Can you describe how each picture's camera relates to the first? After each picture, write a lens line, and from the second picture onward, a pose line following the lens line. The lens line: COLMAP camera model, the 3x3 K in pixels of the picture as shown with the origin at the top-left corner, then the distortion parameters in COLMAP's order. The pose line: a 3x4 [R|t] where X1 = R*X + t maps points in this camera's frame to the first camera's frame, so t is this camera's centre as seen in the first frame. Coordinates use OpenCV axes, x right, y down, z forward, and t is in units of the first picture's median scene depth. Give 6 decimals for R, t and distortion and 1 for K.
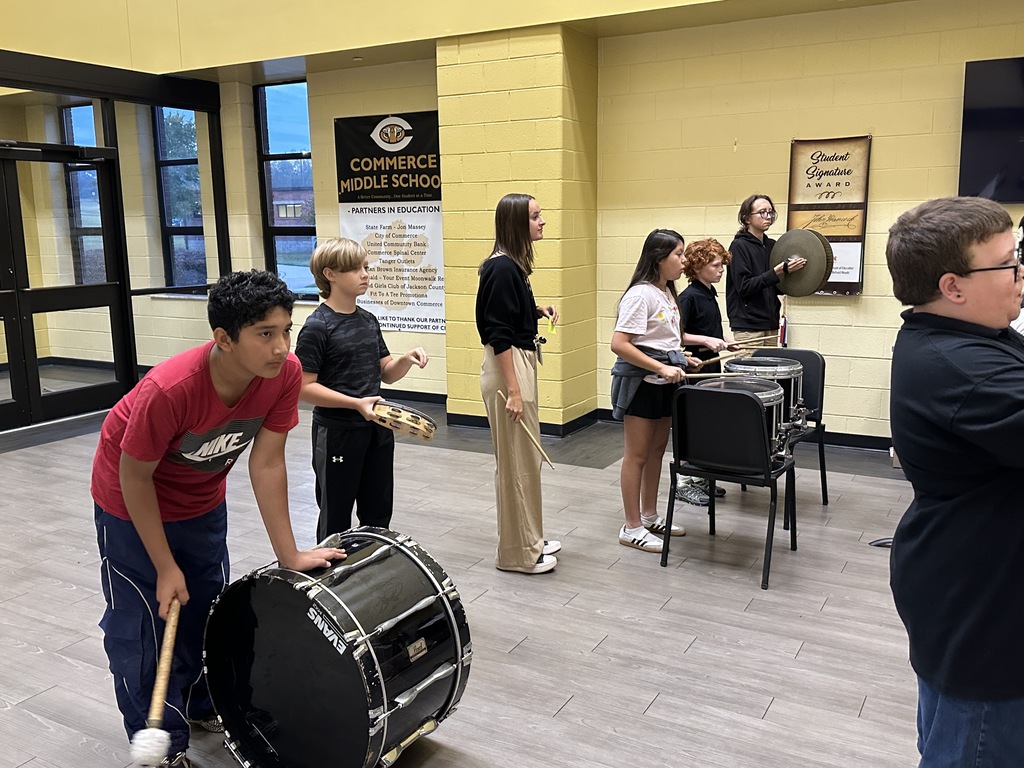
lens RADIAL K [[872.0, 0, 512.0], [0, 872.0, 384.0], [0, 0, 1]] dist [0.108004, -0.125885]
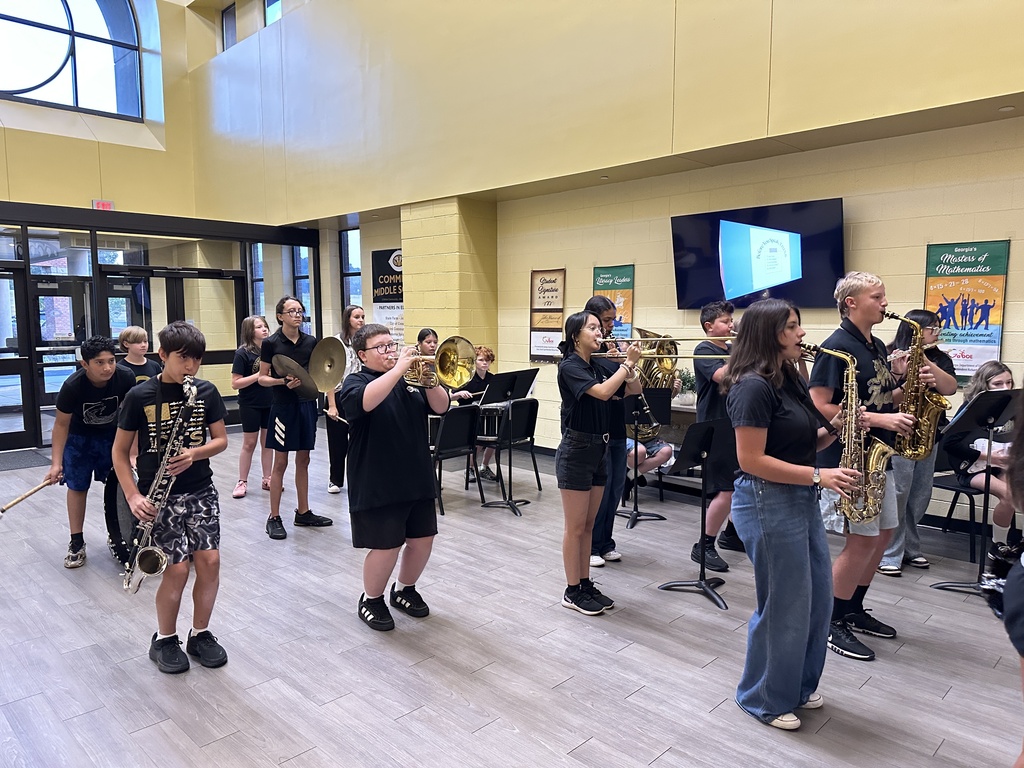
lens RADIAL K [[737.0, 0, 510.0], [0, 737.0, 403.9], [0, 0, 1]] dist [0.058078, -0.002682]
pose [[0.959411, 0.047197, -0.278033, 0.441442], [-0.064564, 0.996471, -0.053638, 0.033190], [0.274520, 0.069412, 0.959073, -0.210190]]
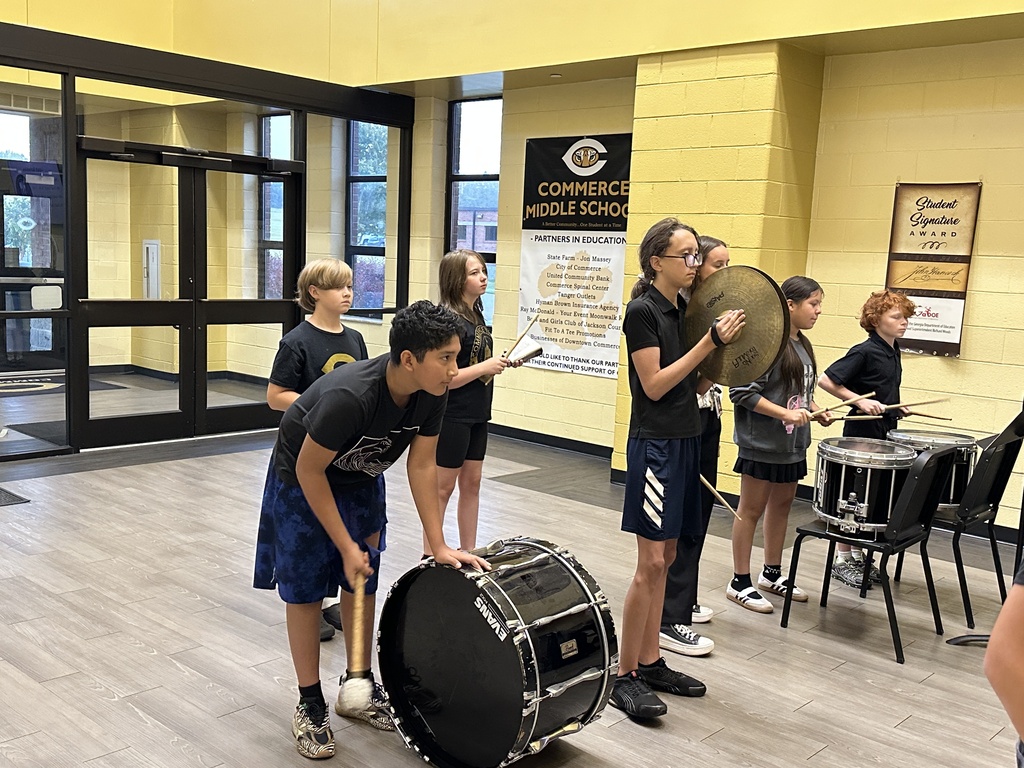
lens RADIAL K [[1028.3, 0, 509.5], [0, 1028.3, 378.9], [0, 0, 1]] dist [0.215695, -0.502548]
pose [[0.970148, 0.087925, -0.226013, 0.050456], [-0.102233, 0.993381, -0.052376, 0.007779], [0.219912, 0.073918, 0.972715, -0.043424]]
